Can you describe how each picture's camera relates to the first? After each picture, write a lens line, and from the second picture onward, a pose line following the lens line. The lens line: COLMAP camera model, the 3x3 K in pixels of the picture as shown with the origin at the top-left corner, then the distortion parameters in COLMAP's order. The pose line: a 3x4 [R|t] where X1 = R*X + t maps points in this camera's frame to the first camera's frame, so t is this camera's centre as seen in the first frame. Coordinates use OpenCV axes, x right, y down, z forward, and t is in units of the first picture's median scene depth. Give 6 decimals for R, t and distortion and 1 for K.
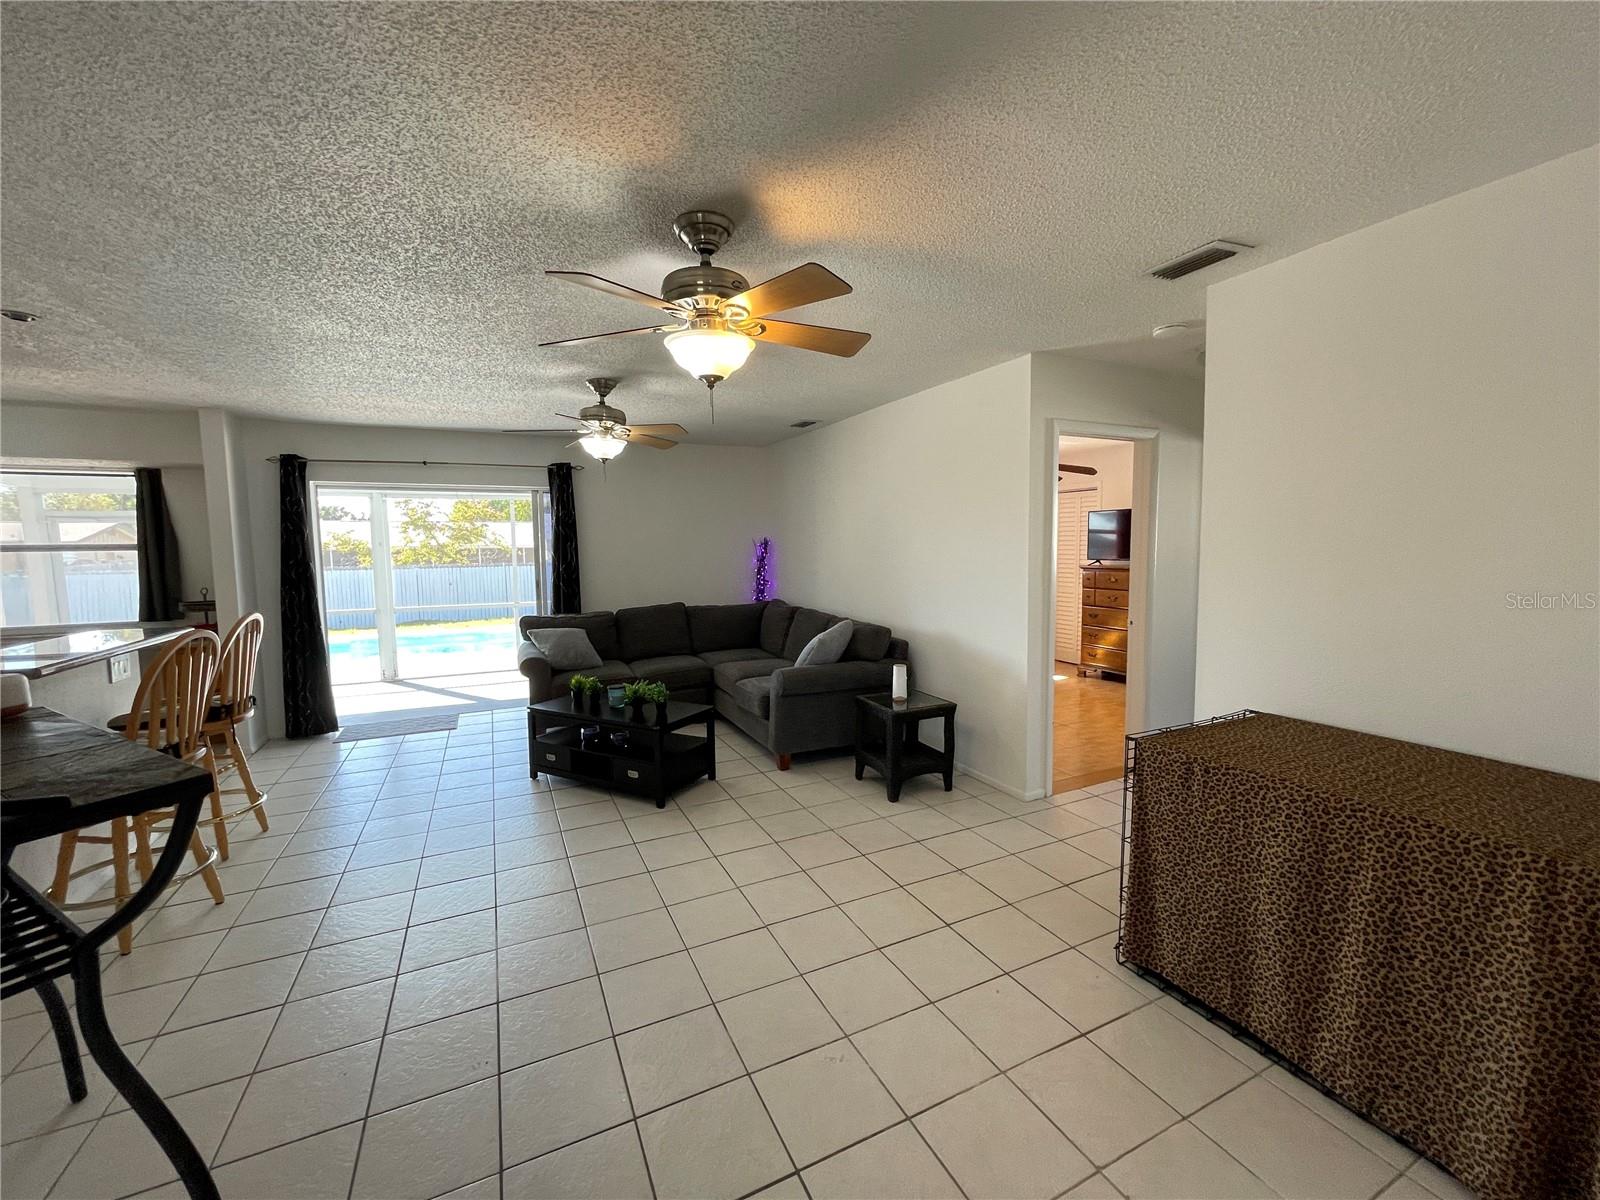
lens RADIAL K [[644.7, 0, 802.5], [0, 644.7, 596.7], [0, 0, 1]] dist [-0.003786, 0.000345]
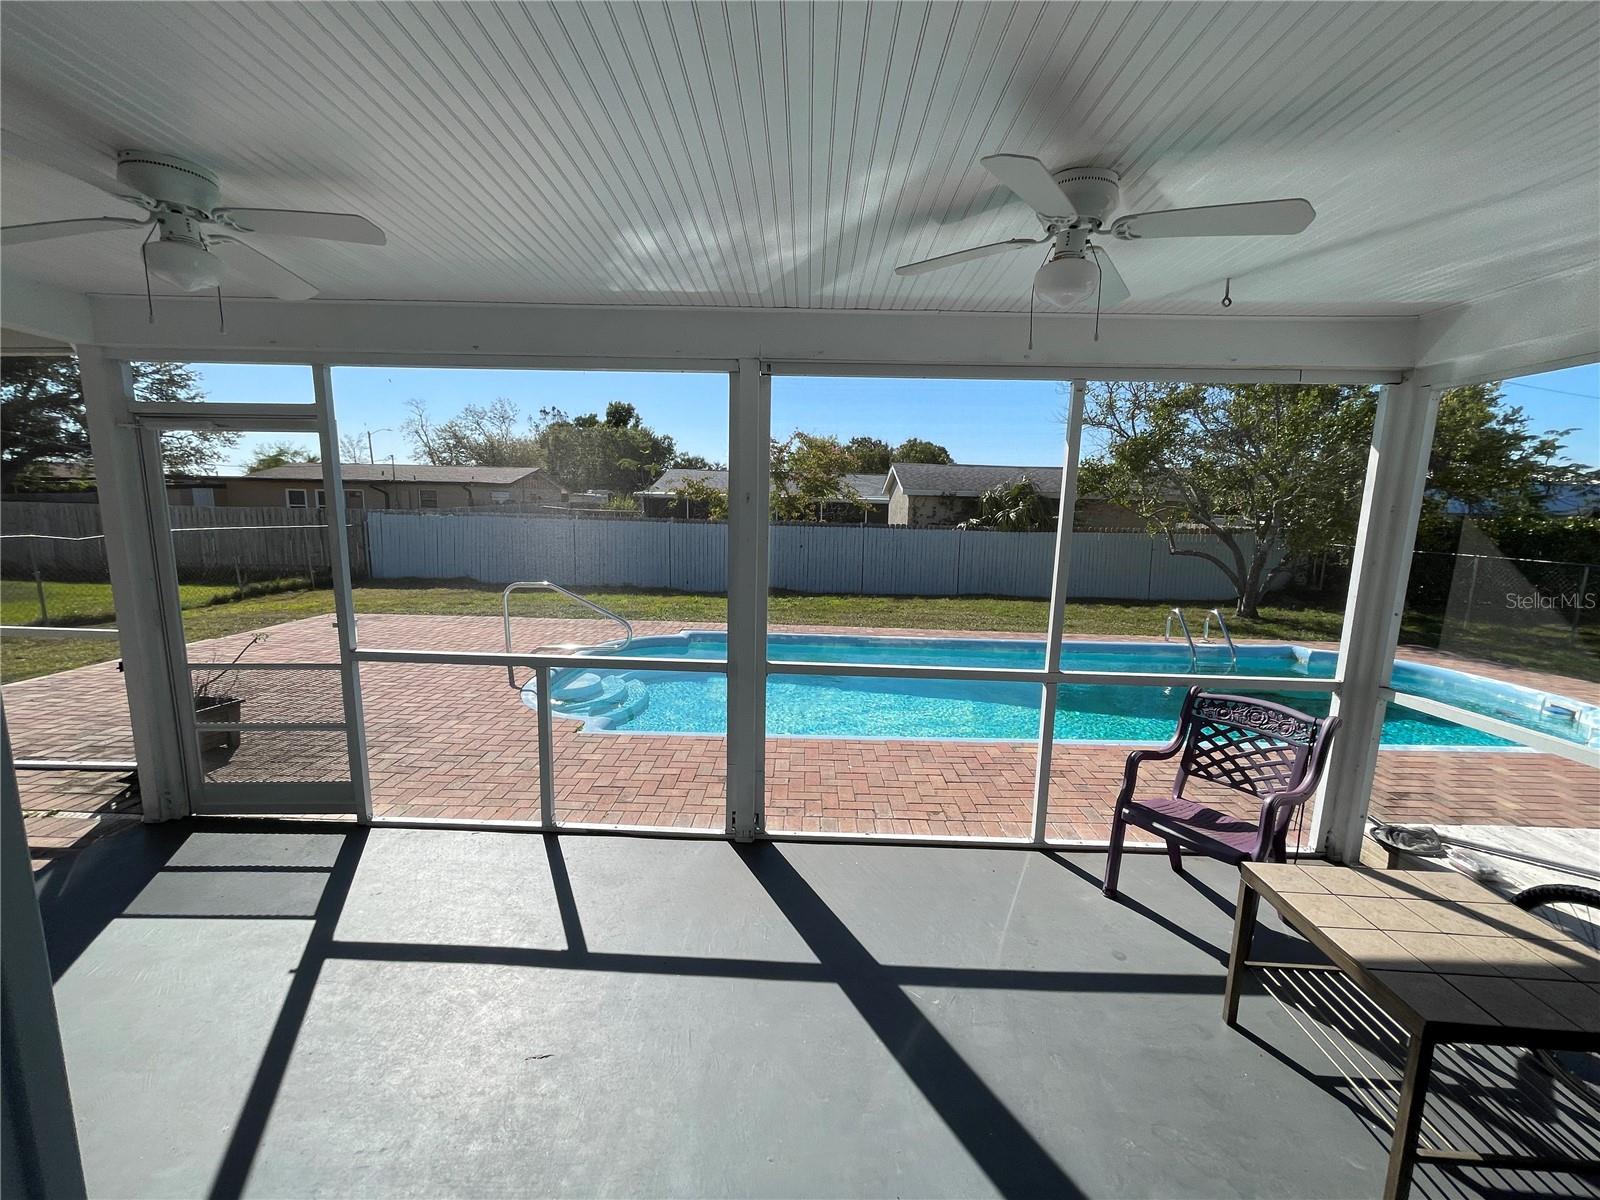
lens RADIAL K [[644.7, 0, 799.7], [0, 644.7, 603.1], [0, 0, 1]] dist [-0.003786, 0.000345]
pose [[0.890346, 0.105576, -0.442875, -0.837376], [-0.072516, 0.993209, 0.090983, -0.103681], [0.449473, -0.048891, 0.891955, 1.247520]]
